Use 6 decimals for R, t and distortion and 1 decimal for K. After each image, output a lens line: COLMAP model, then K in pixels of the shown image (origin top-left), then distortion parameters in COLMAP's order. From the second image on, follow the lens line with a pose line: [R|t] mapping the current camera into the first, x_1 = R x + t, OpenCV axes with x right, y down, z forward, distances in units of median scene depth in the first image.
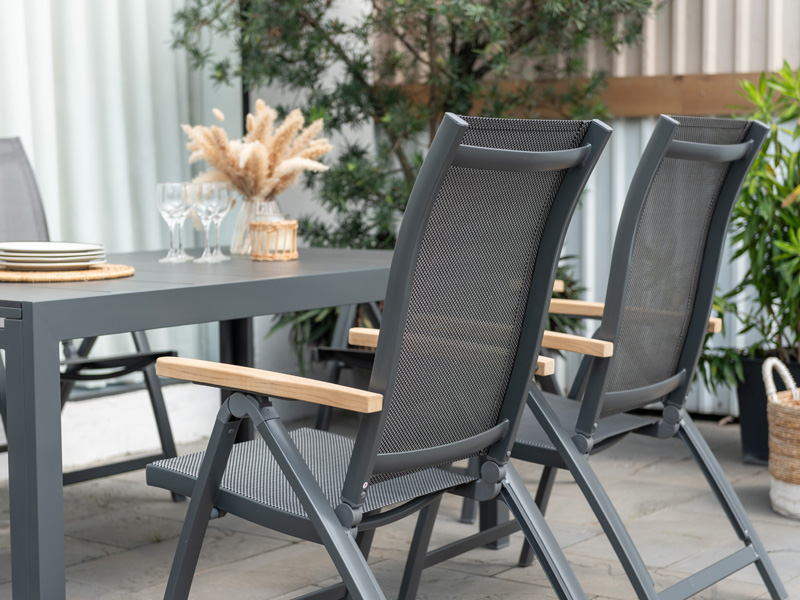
lens RADIAL K [[1623.6, 0, 400.0], [0, 1623.6, 300.0], [0, 0, 1]] dist [0.009873, 0.006010]
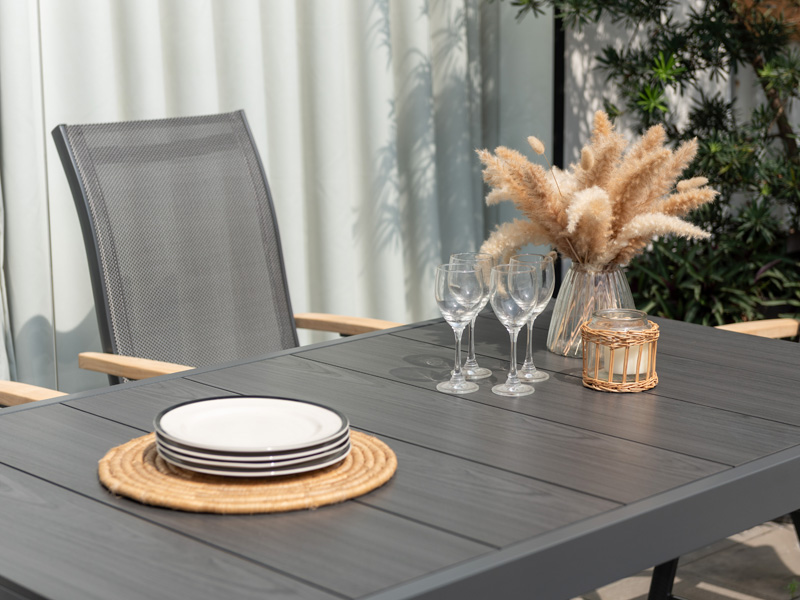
lens RADIAL K [[1737.0, 0, 400.0], [0, 1737.0, 300.0], [0, 0, 1]] dist [-0.023661, -0.377930]
pose [[0.986212, 0.034743, -0.161798, -0.052110], [-0.016529, 0.993504, 0.112587, -0.127031], [0.164658, -0.108361, 0.980380, 0.323833]]
